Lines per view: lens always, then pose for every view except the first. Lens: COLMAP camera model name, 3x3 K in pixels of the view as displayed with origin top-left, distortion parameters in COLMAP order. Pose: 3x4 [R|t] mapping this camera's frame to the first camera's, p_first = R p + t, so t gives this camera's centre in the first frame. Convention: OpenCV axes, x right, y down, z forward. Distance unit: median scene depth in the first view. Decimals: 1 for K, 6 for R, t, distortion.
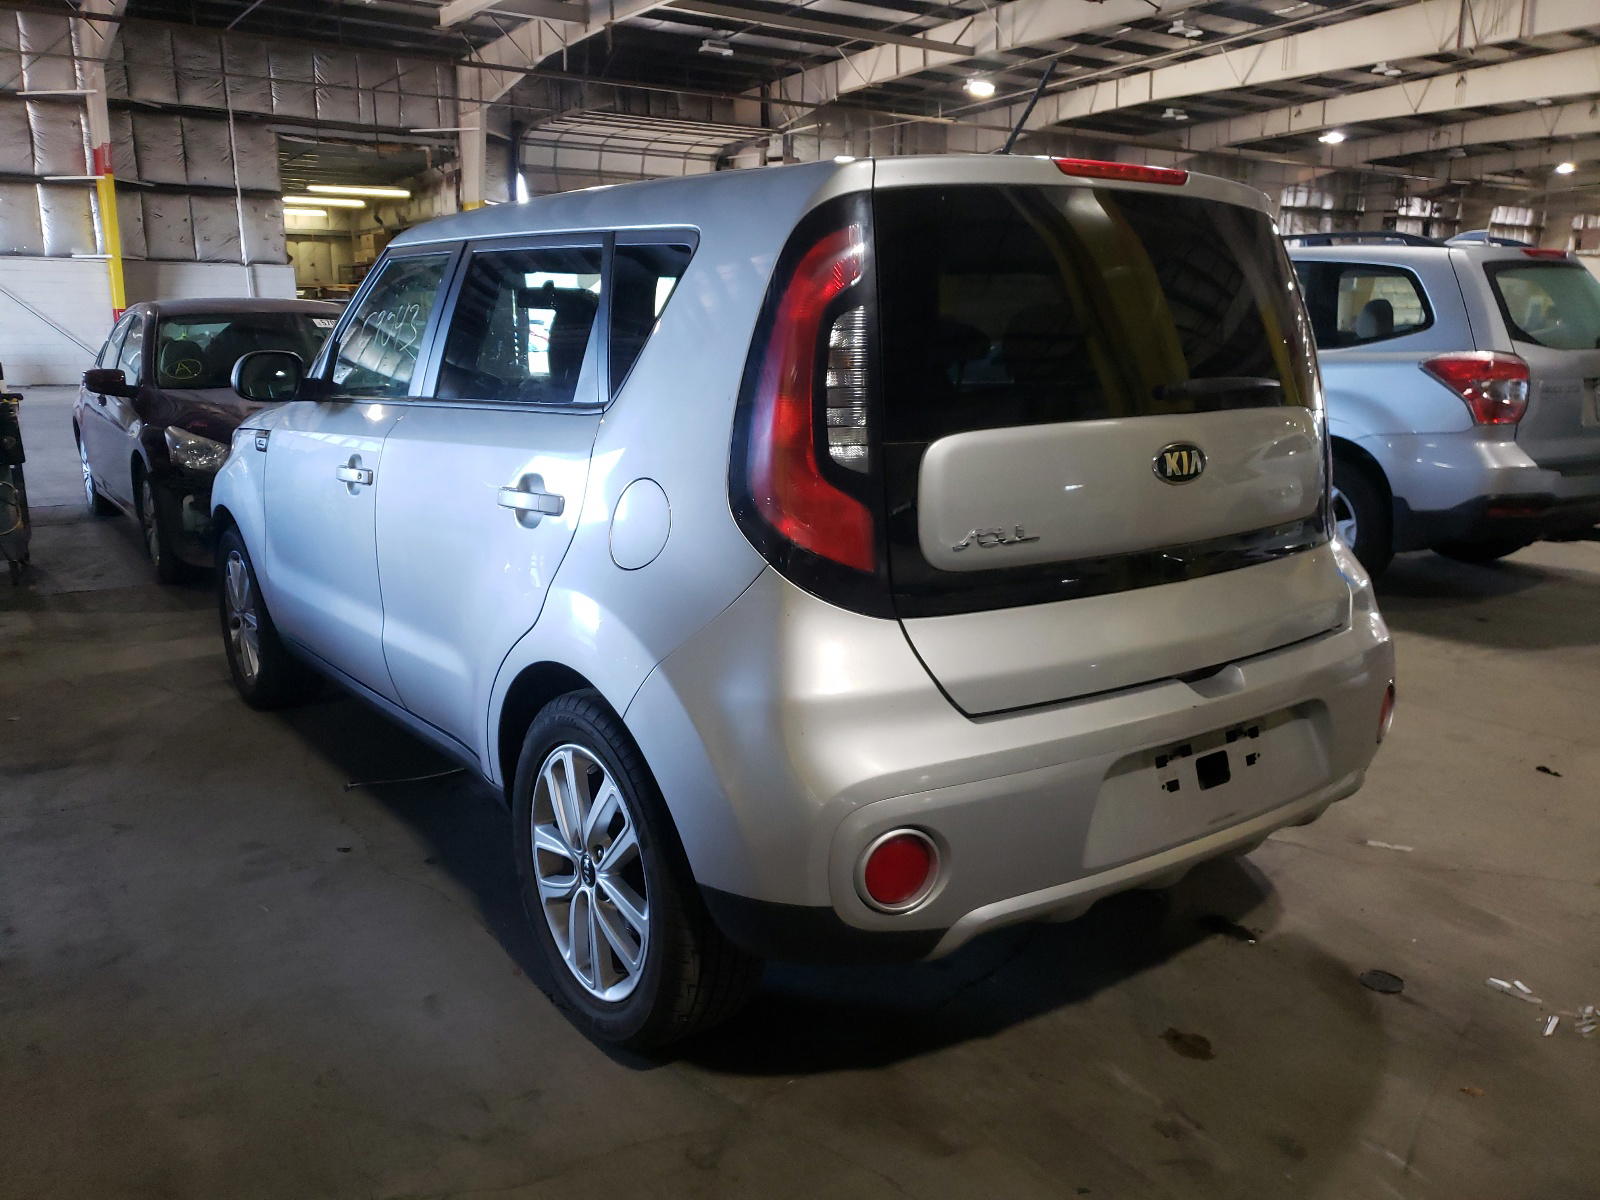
lens RADIAL K [[1271.2, 0, 800.0], [0, 1271.2, 600.0], [0, 0, 1]] dist [-0.003128, -0.003035]
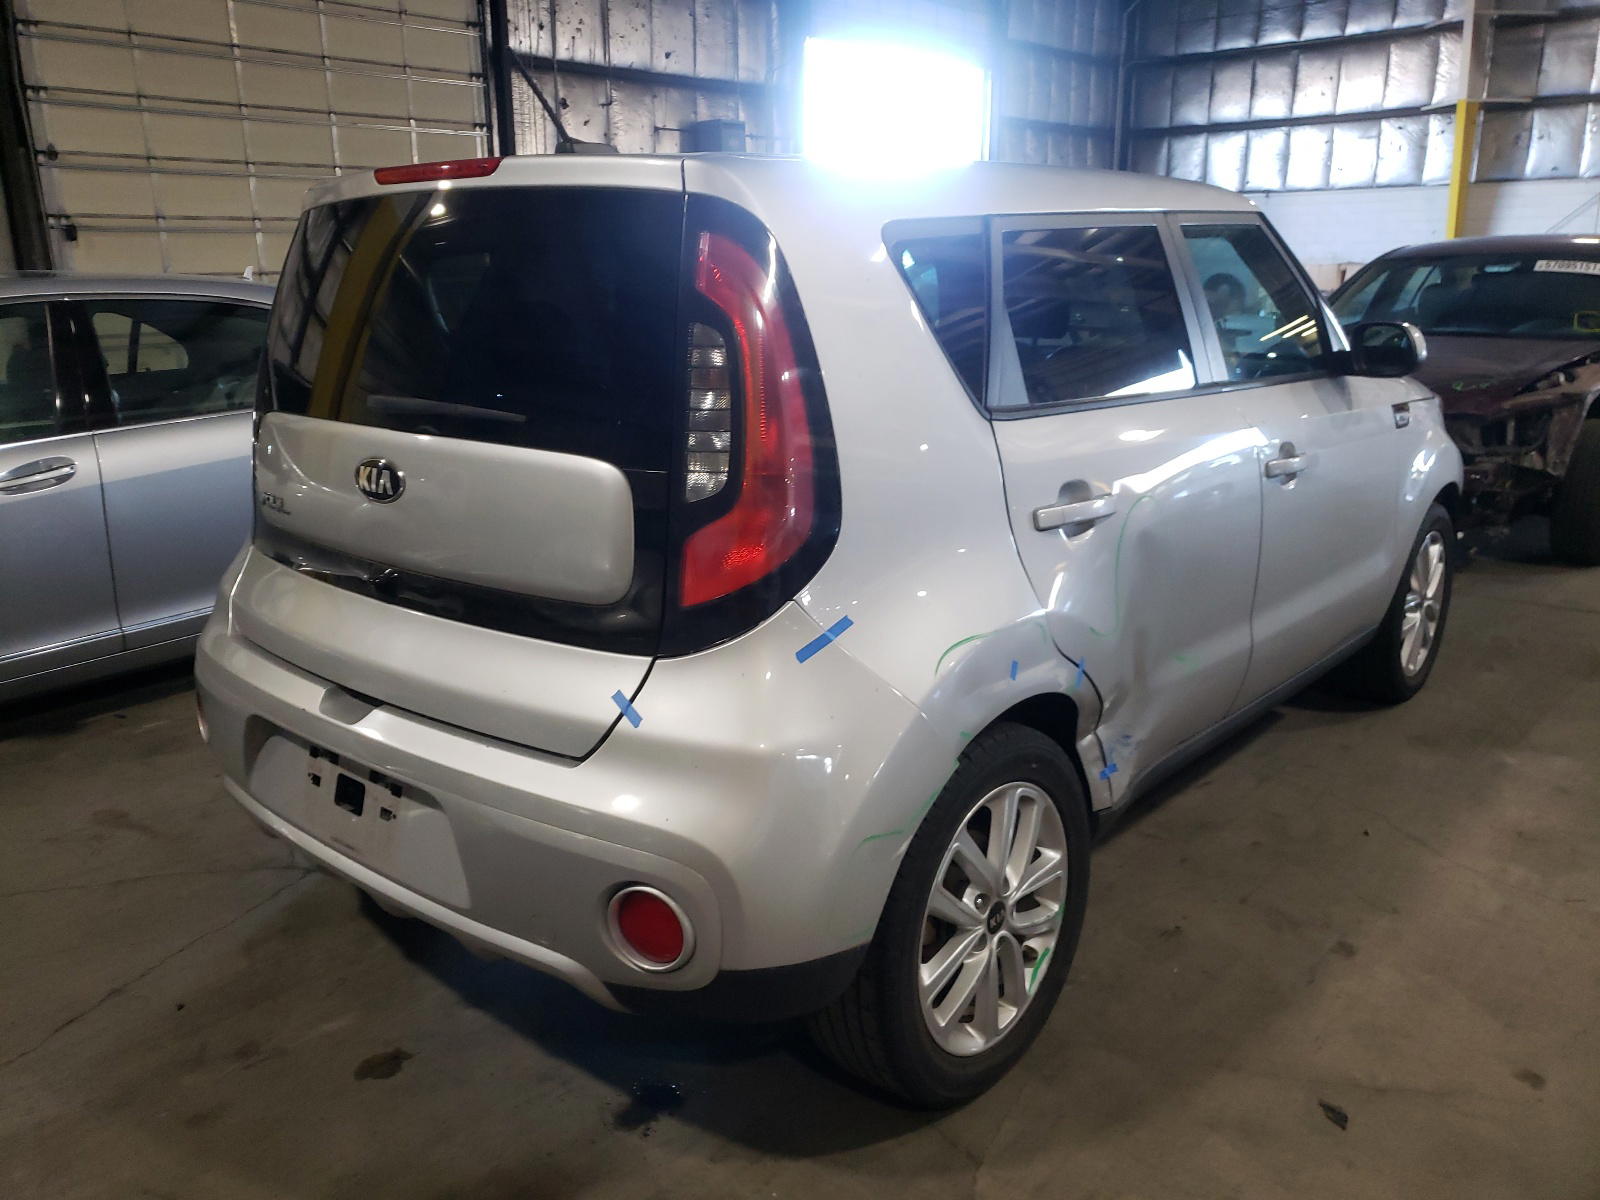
lens RADIAL K [[1271.2, 0, 800.0], [0, 1271.2, 600.0], [0, 0, 1]] dist [-0.003128, -0.003035]
pose [[0.218838, 0.255091, -0.941827, 1.266668], [-0.211648, 0.954653, 0.209388, -0.281700], [0.952531, 0.153514, 0.262904, 1.038031]]
